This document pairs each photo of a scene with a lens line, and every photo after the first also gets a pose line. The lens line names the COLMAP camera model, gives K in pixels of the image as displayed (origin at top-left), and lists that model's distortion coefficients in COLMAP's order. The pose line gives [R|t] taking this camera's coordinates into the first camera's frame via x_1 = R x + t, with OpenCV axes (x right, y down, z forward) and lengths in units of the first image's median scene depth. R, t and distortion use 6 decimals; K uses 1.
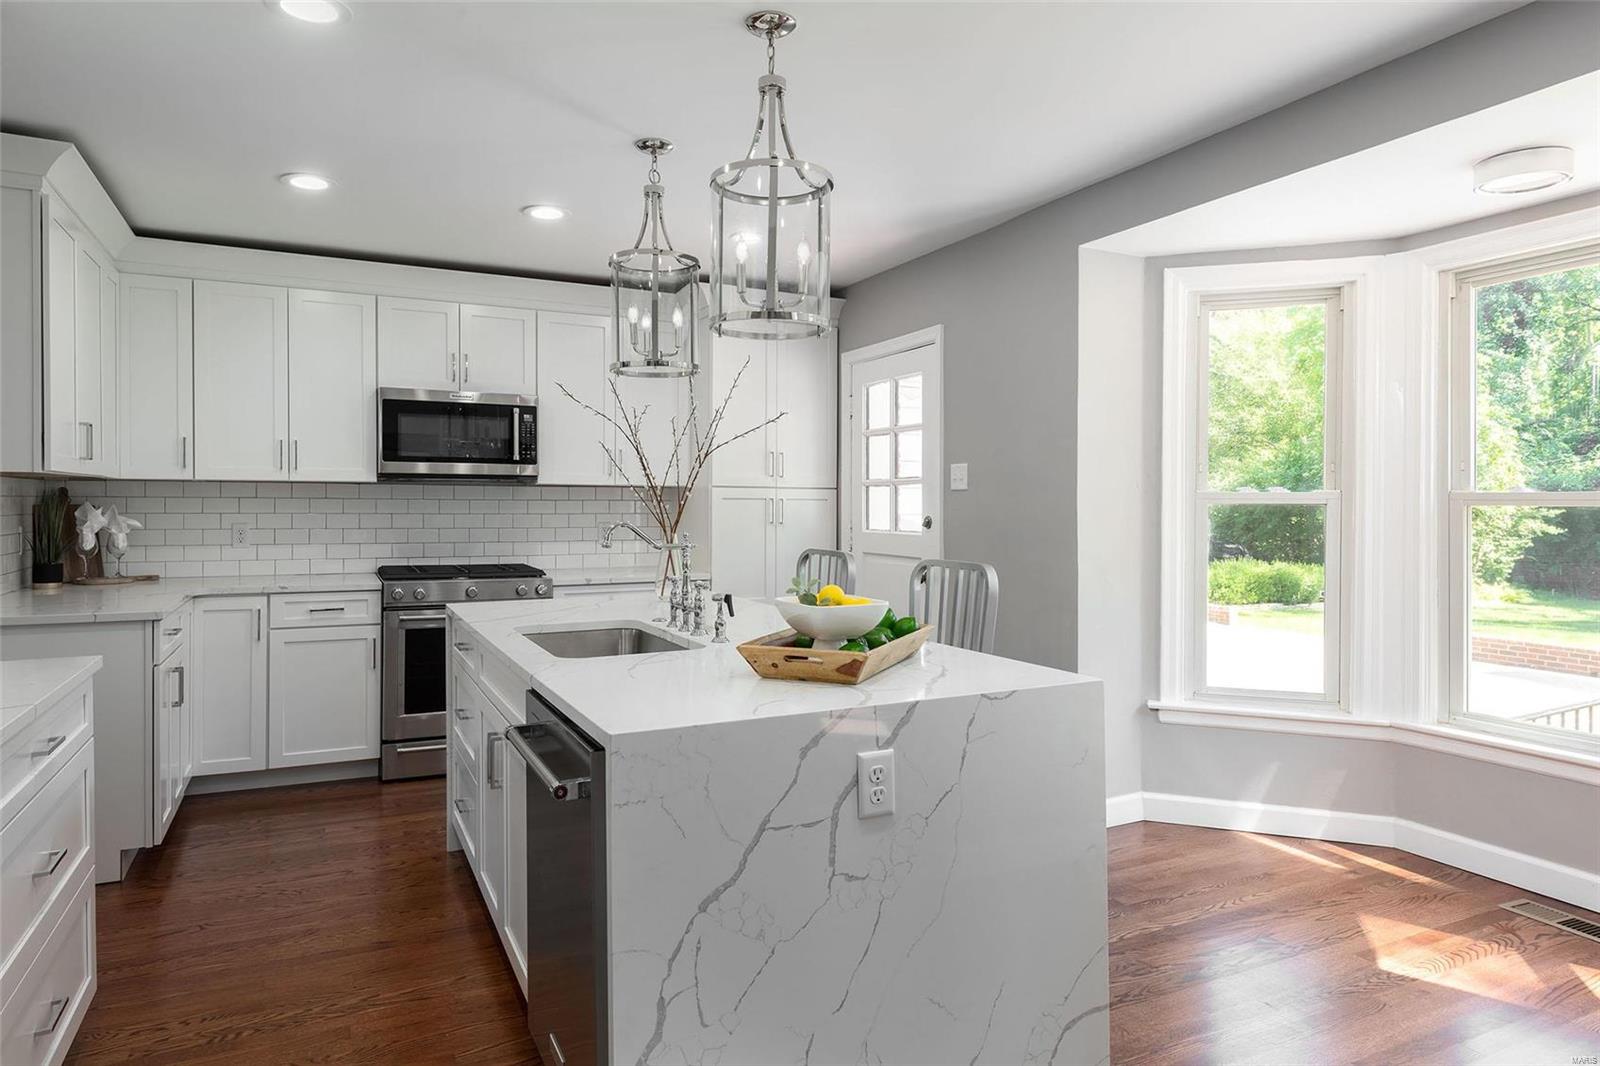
lens RADIAL K [[950.9, 0, 760.6], [0, 950.9, 504.8], [0, 0, 1]] dist [-0.001821, -0.003910]
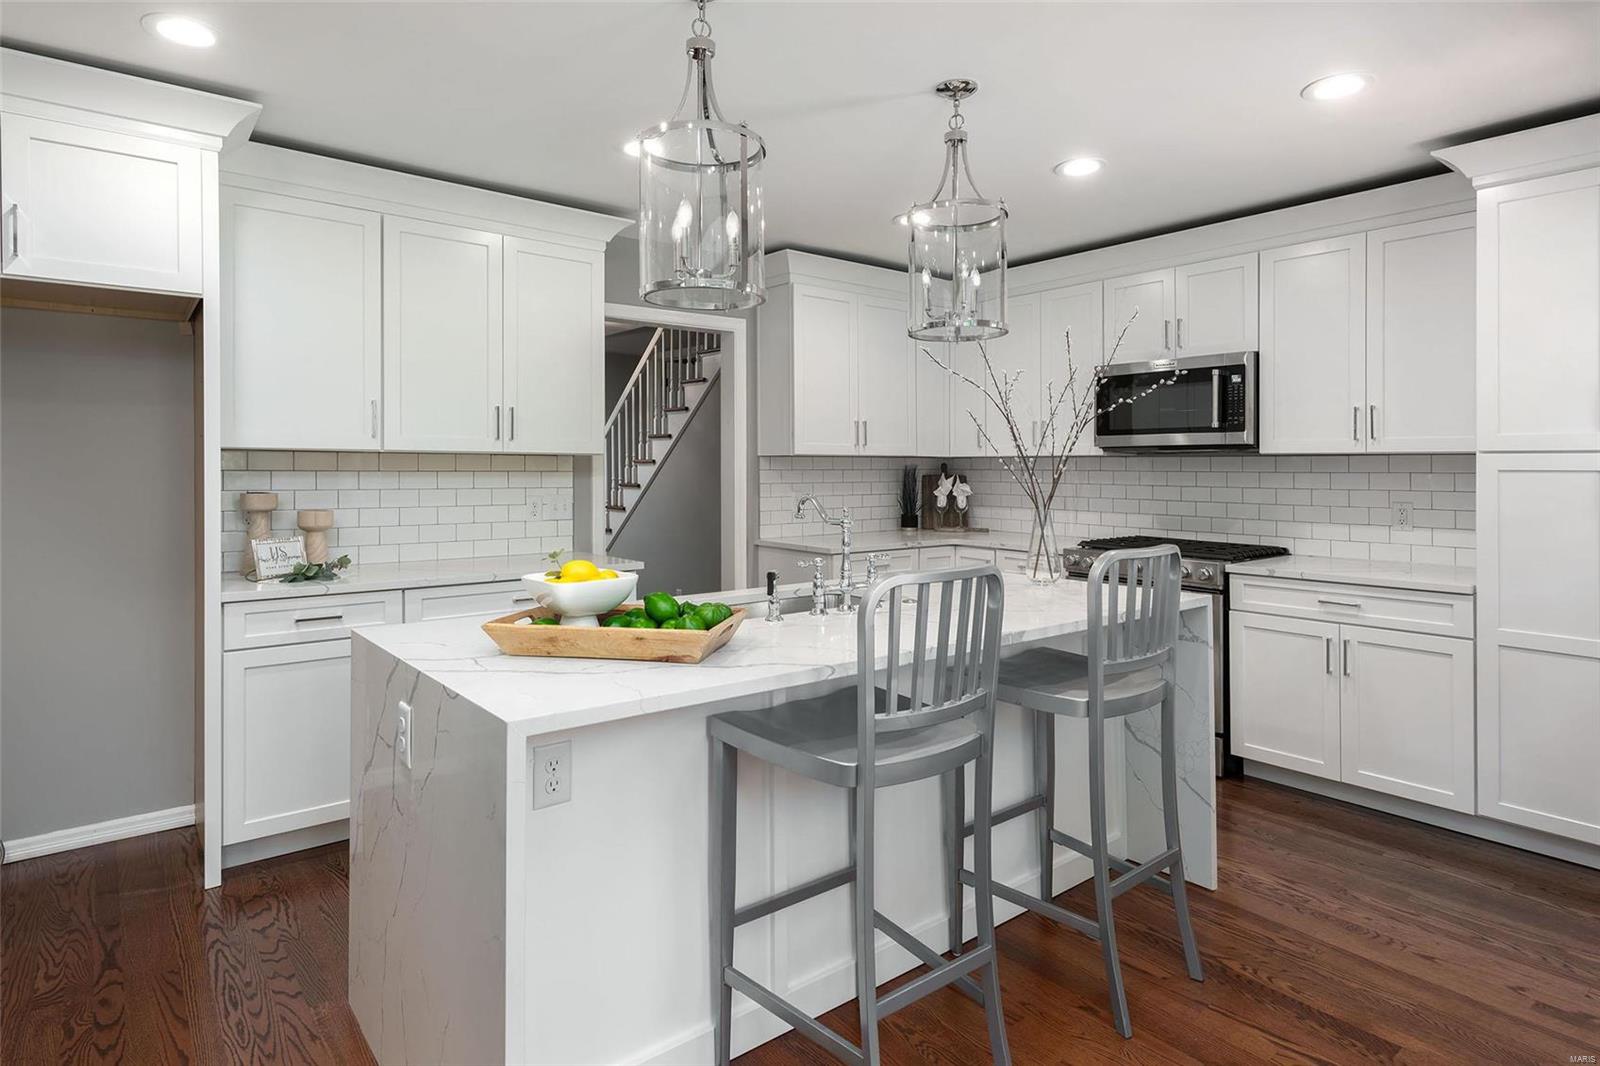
lens RADIAL K [[884.9, 0, 798.4], [0, 884.9, 530.2], [0, 0, 1]] dist [0.002146, -0.000027]
pose [[0.236611, 0.064427, -0.969466, 0.488668], [-0.004857, 0.997865, 0.065129, -0.003110], [0.971592, -0.010701, 0.236419, 0.437339]]
